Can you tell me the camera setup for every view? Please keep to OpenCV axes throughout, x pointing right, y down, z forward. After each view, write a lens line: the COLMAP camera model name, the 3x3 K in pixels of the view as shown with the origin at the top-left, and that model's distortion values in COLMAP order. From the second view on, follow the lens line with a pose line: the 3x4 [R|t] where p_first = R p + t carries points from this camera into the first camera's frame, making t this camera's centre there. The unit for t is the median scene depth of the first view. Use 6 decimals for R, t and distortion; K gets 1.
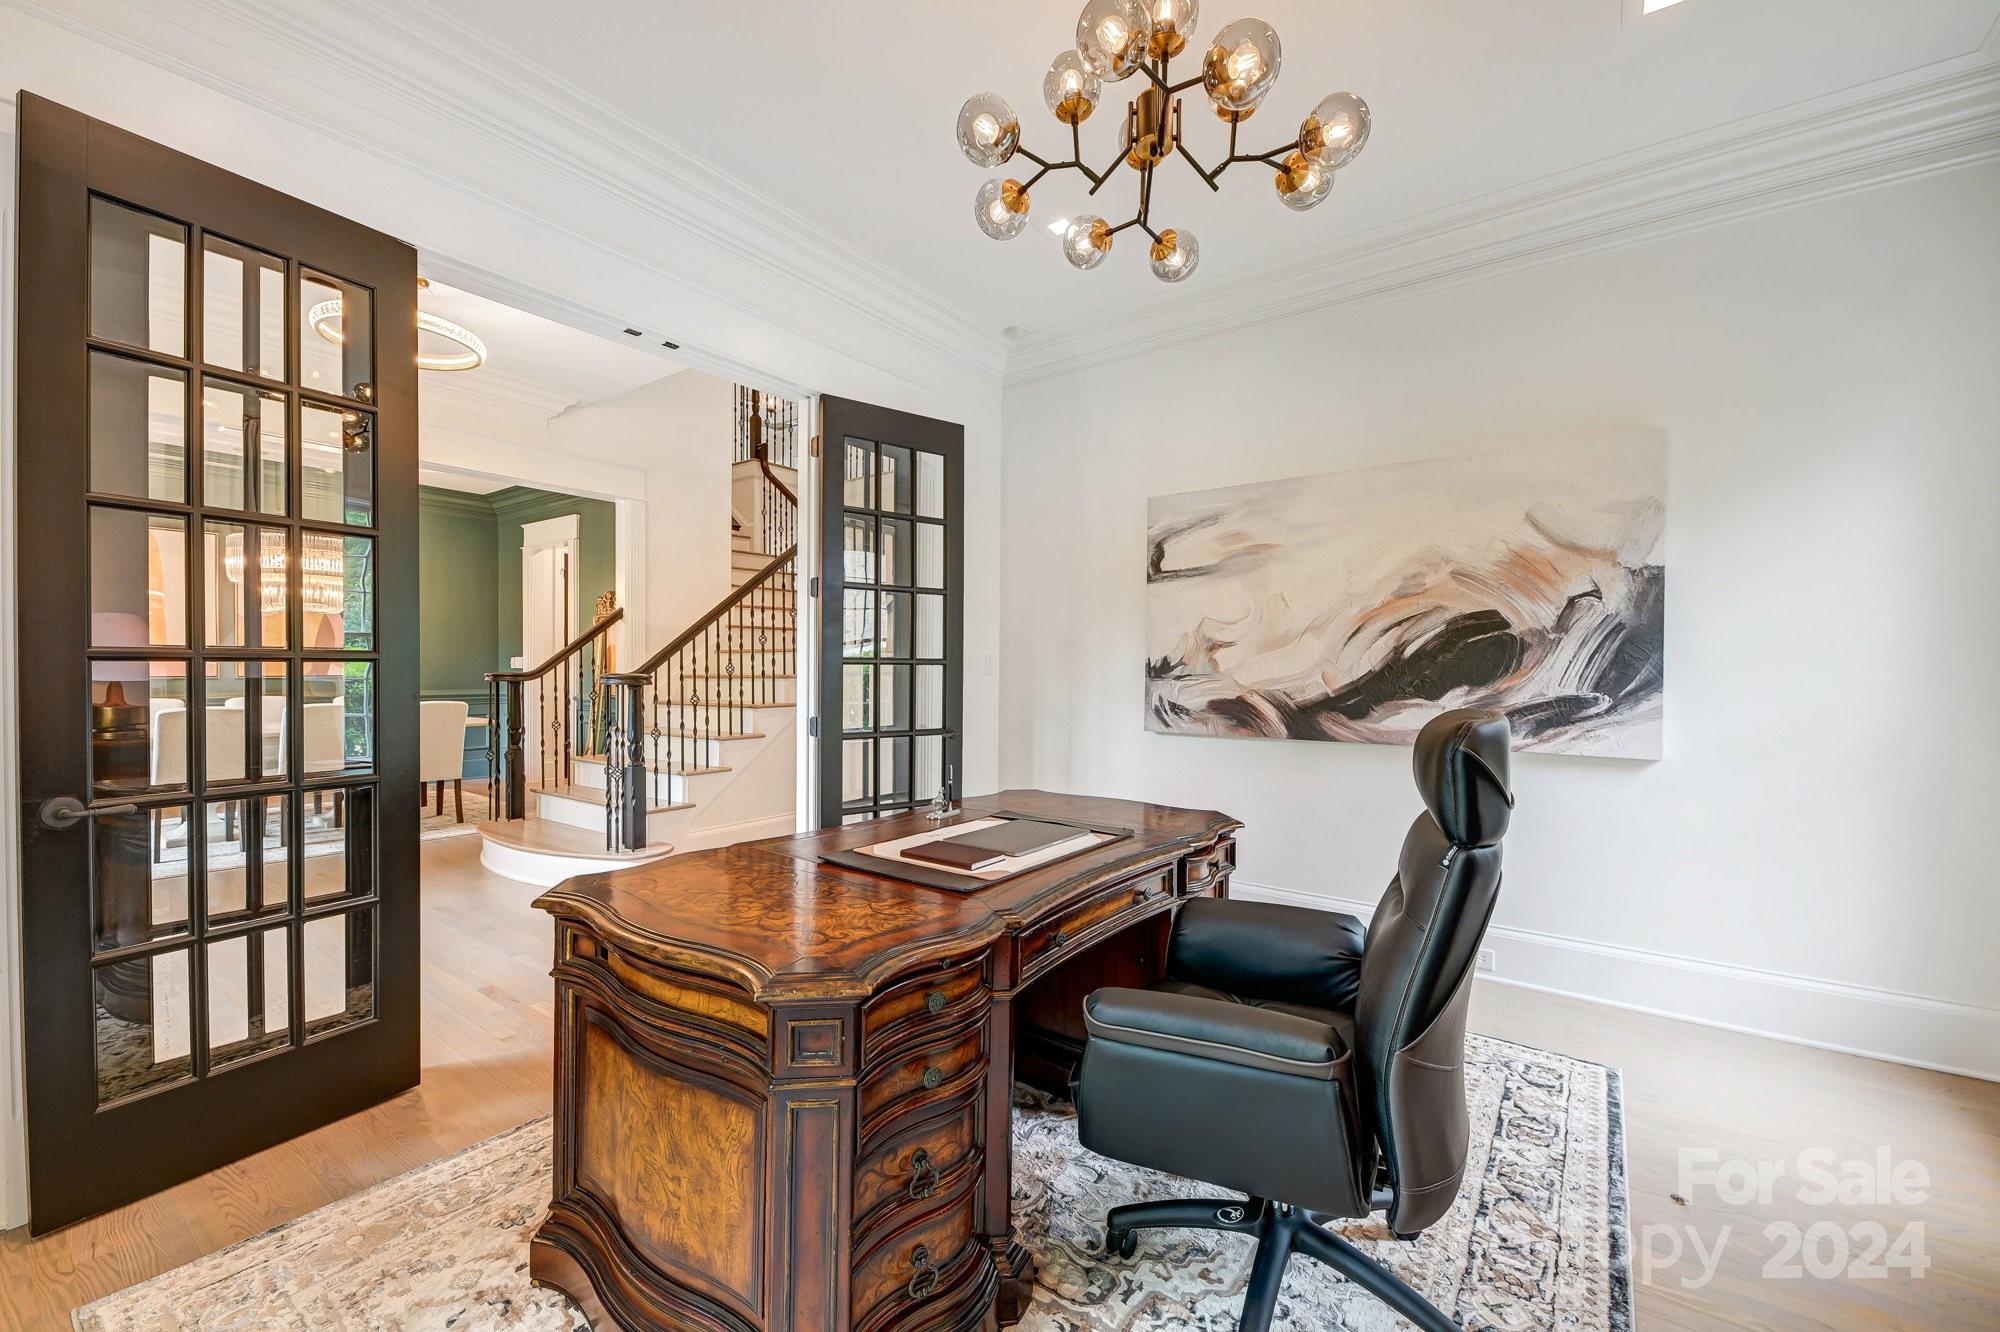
lens RADIAL K [[794.6, 0, 984.3], [0, 794.6, 664.9], [0, 0, 1]] dist [0.005439, -0.006142]
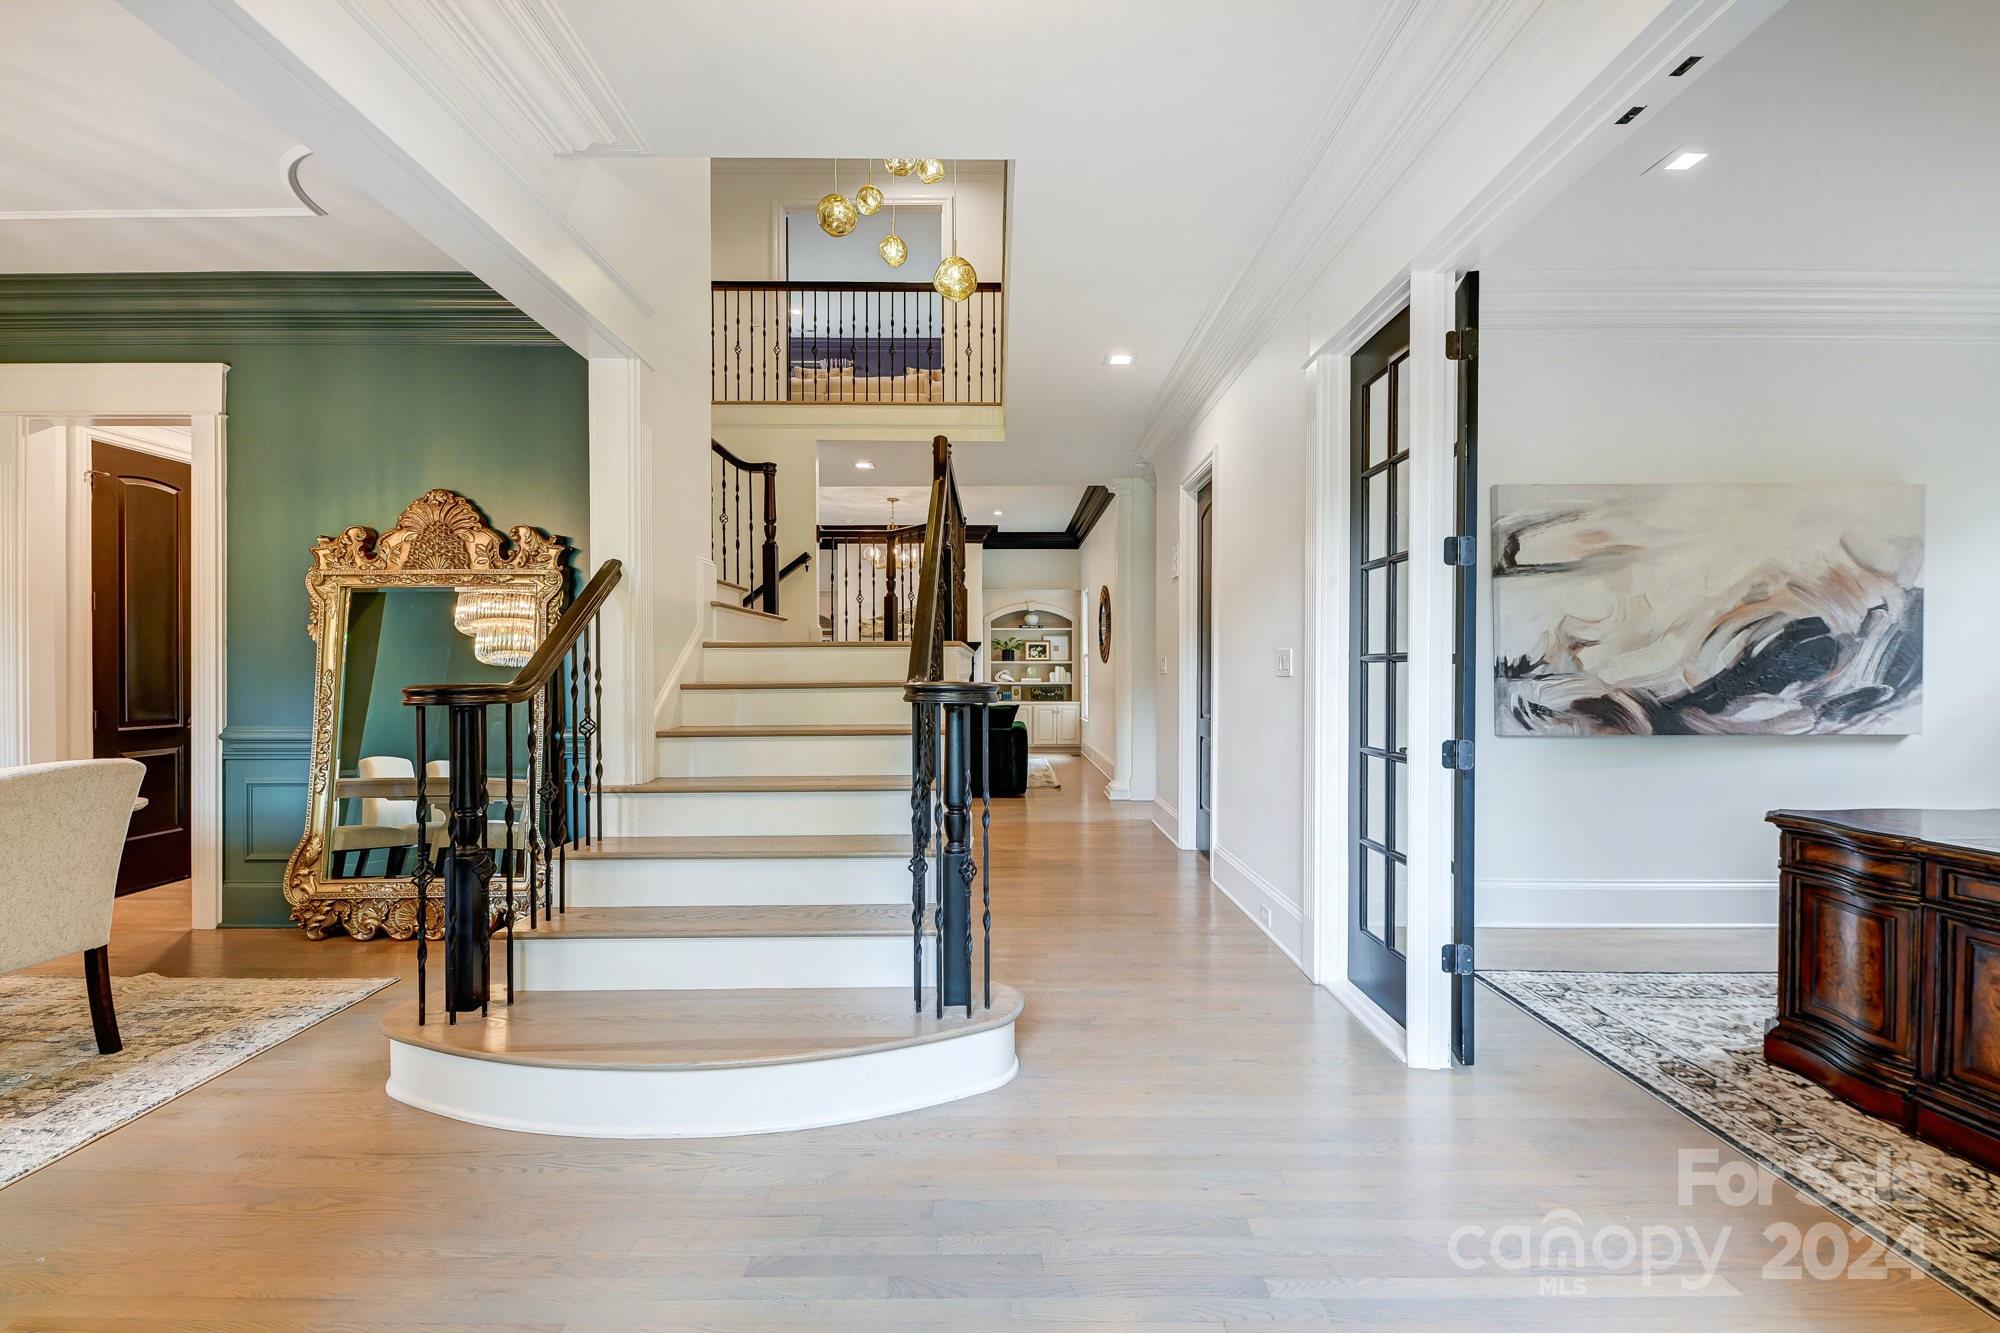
lens RADIAL K [[794.6, 0, 992.6], [0, 794.6, 663.5], [0, 0, 1]] dist [0.005439, -0.006142]
pose [[0.800194, -0.000800, 0.599741, -0.973003], [0.003742, 0.999986, -0.003658, 0.000593], [-0.599730, 0.005172, 0.800186, 0.719122]]
